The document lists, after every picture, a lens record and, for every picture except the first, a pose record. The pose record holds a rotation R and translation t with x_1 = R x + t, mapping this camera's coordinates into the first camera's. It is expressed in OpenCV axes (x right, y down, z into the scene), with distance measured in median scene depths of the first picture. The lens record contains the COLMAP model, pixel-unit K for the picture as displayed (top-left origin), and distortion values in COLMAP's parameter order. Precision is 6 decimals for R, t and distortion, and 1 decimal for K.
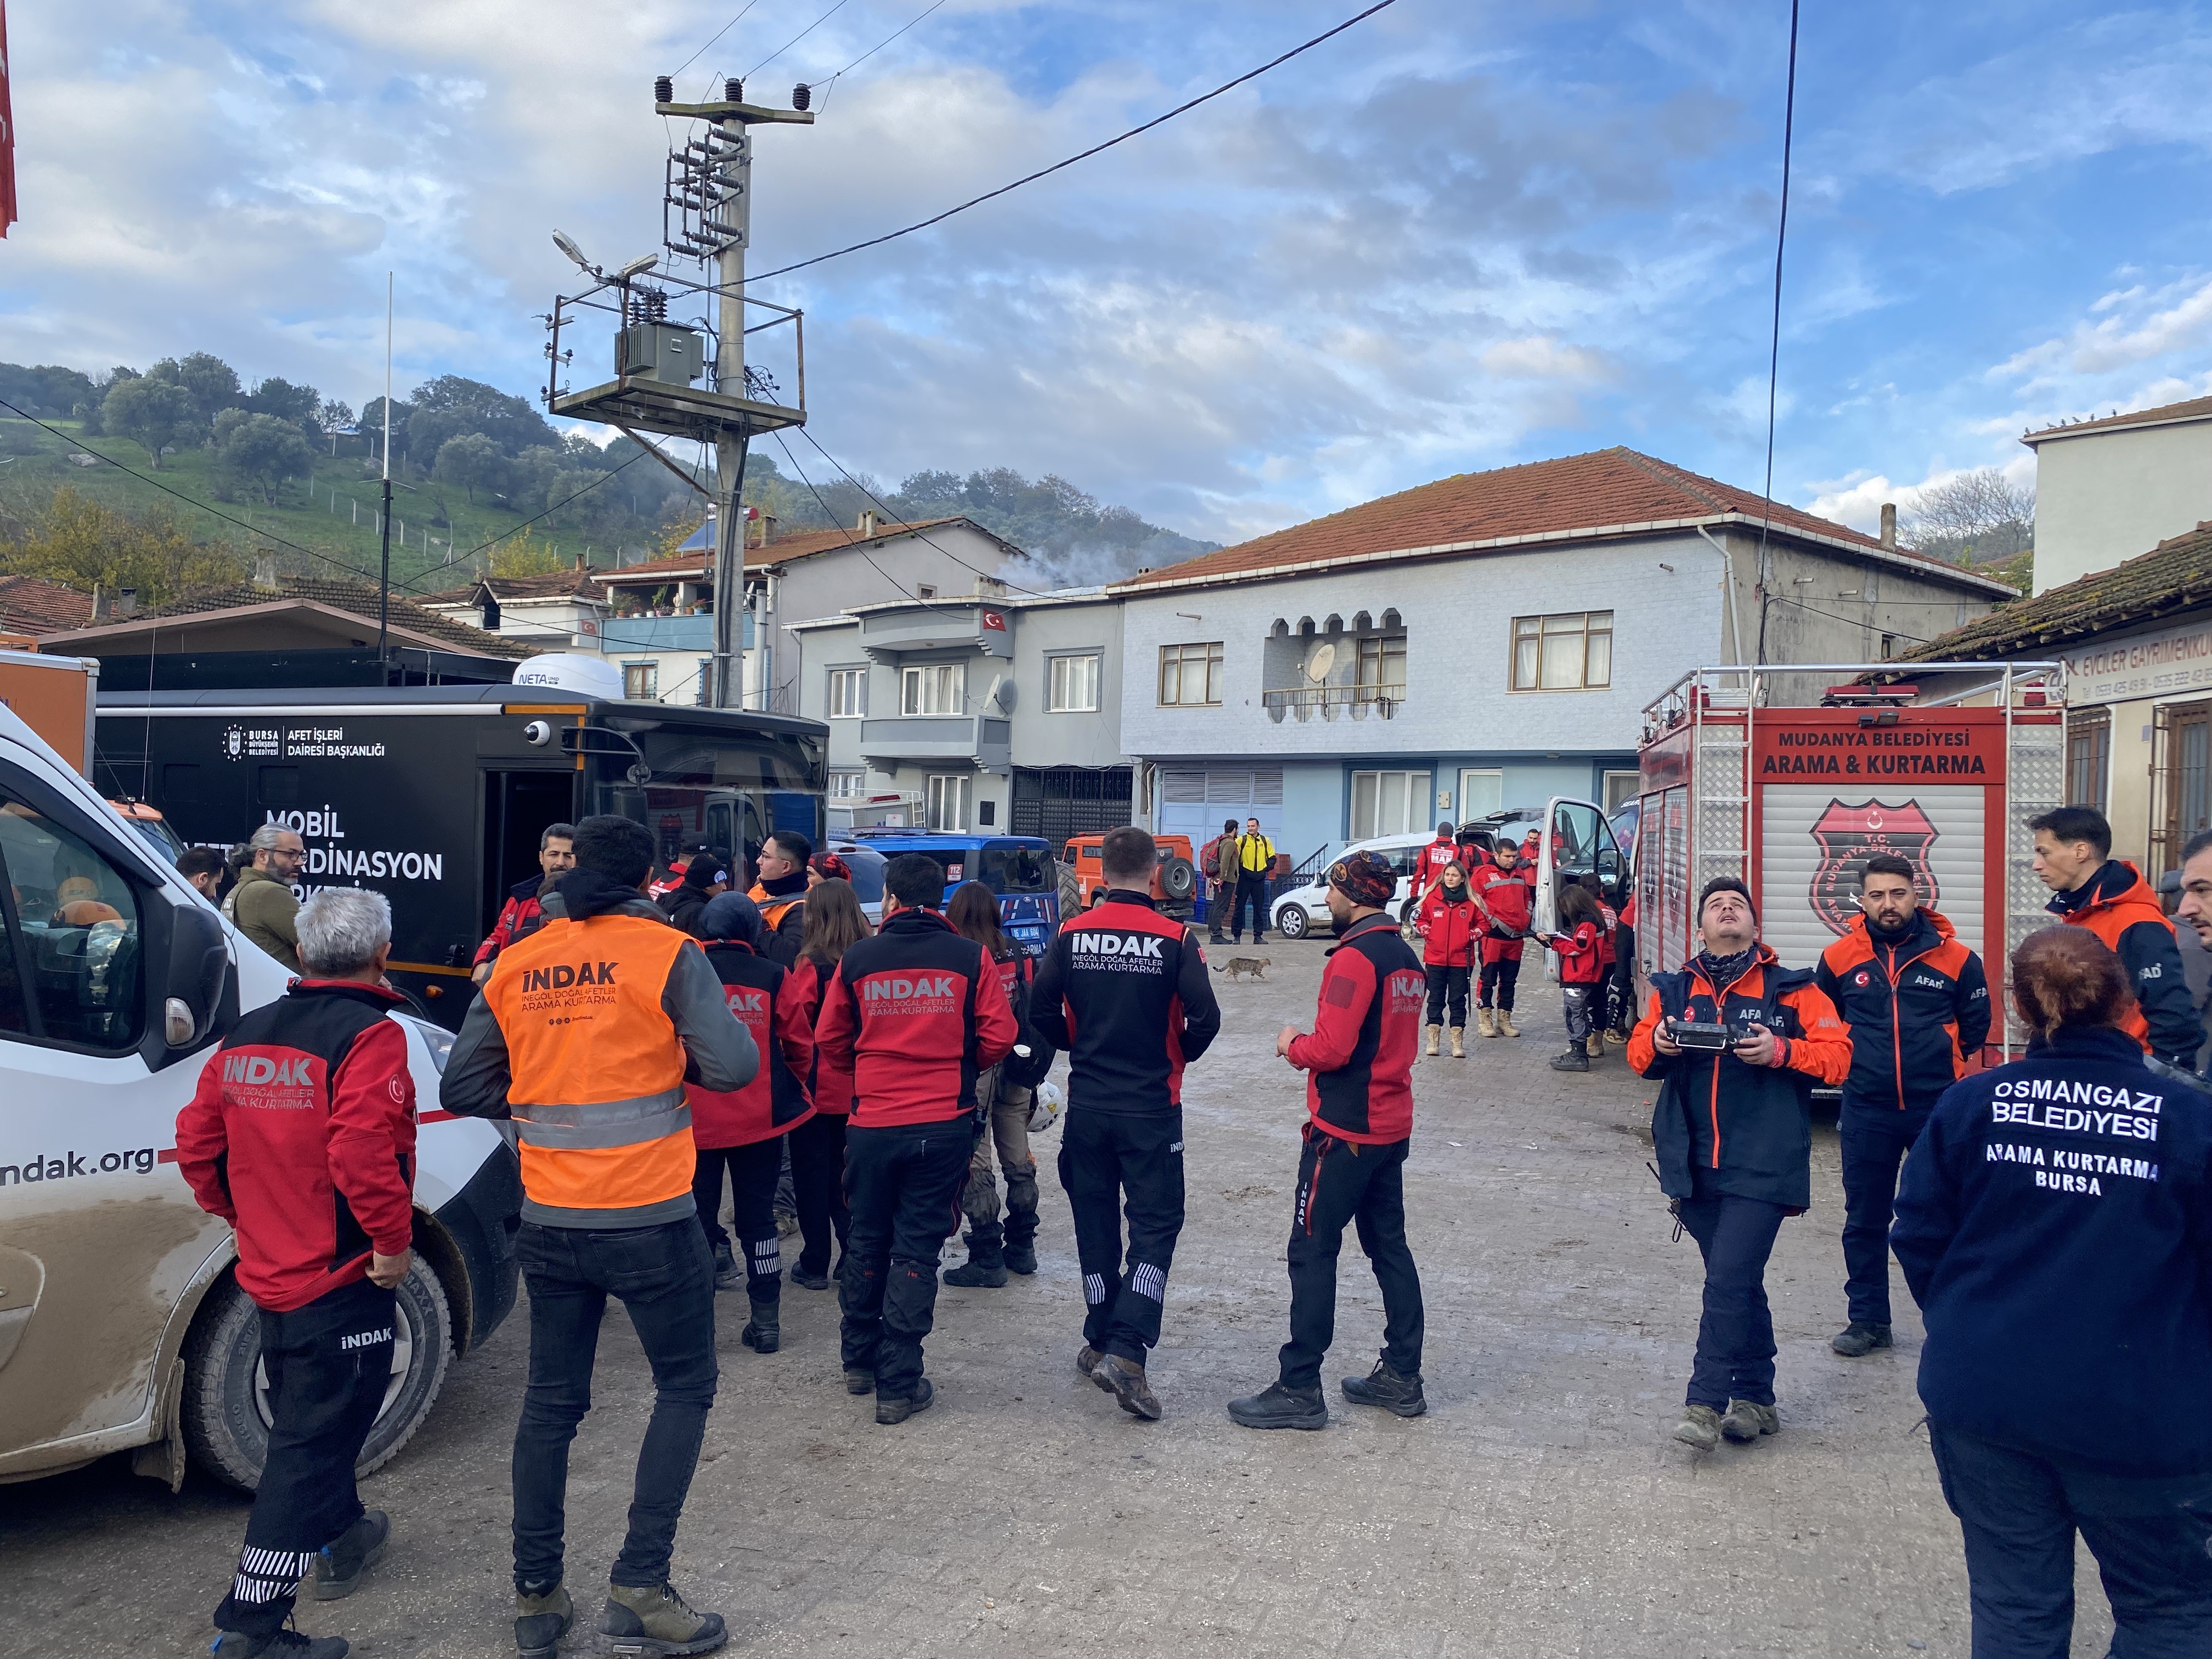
lens RADIAL K [[1647.4, 0, 1108.7], [0, 1647.4, 797.4], [0, 0, 1]] dist [0.031228, -0.032026]
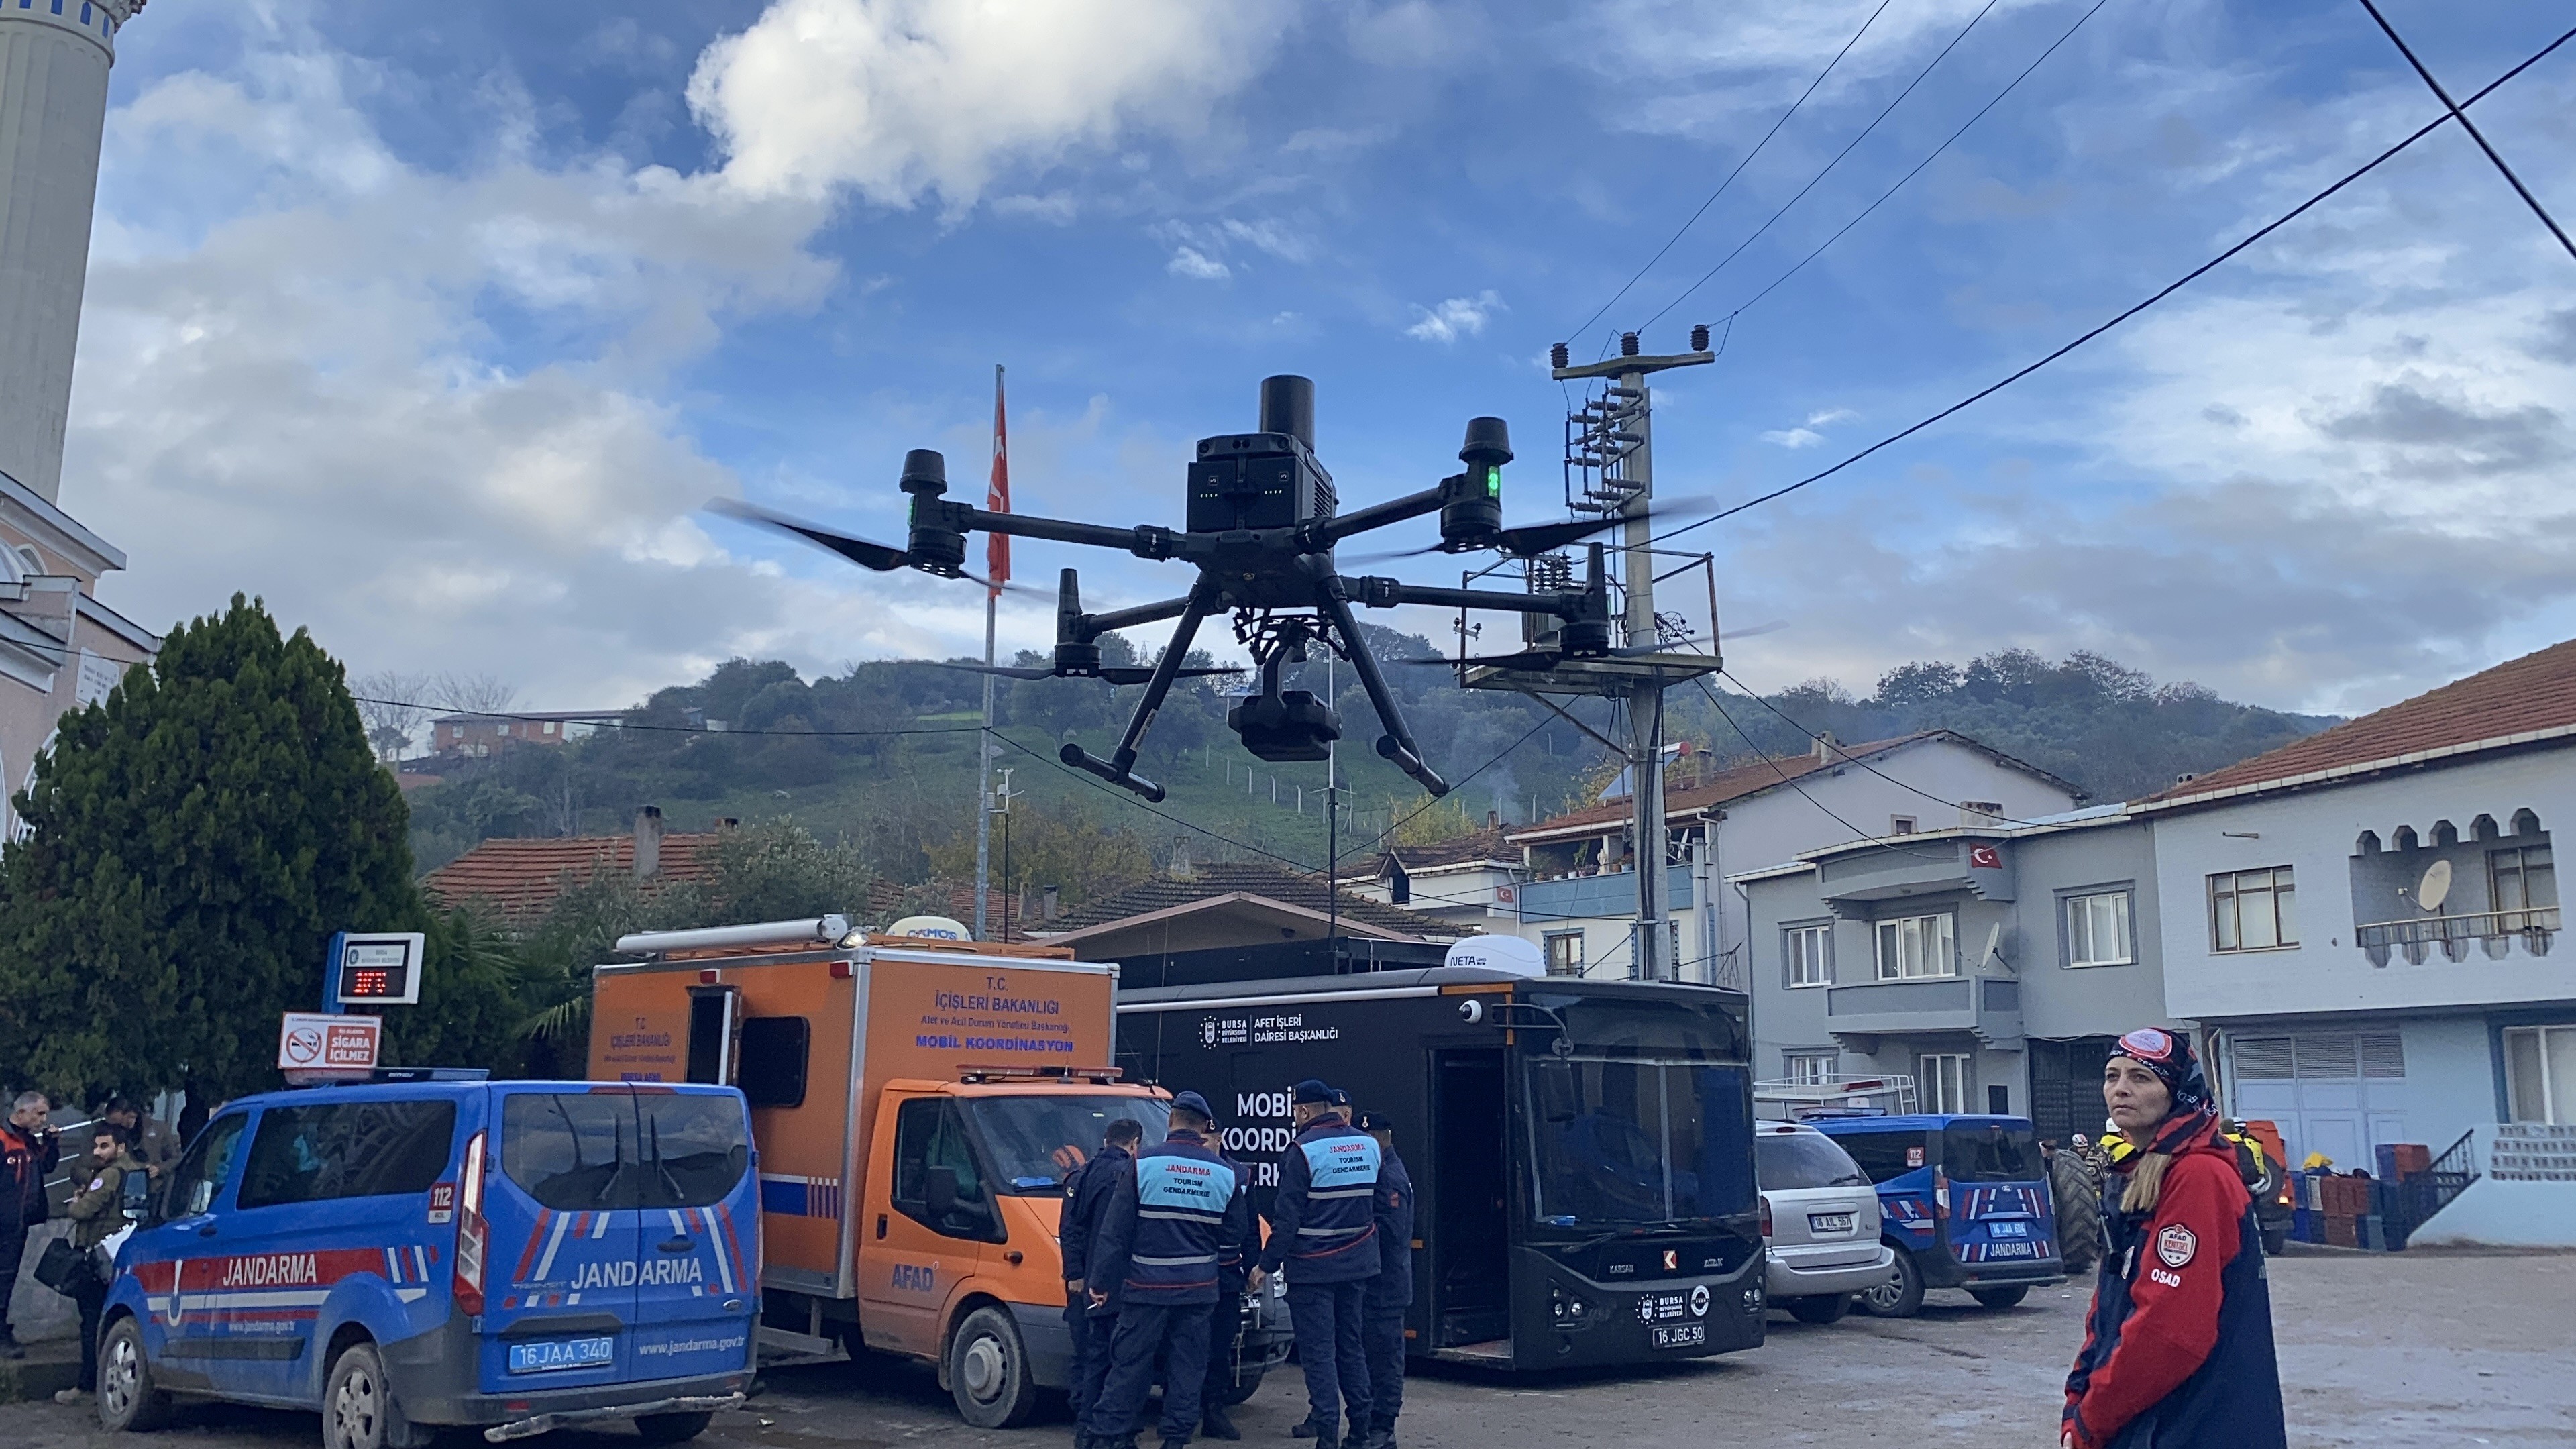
lens RADIAL K [[2251.4, 0, 1304.2], [0, 2251.4, 726.1], [0, 0, 1]] dist [0.040704, -0.031851]
pose [[0.922905, -0.089116, -0.374572, 0.047064], [0.026214, 0.985132, -0.169790, 0.009496], [0.384133, 0.146881, 0.911519, -0.158457]]
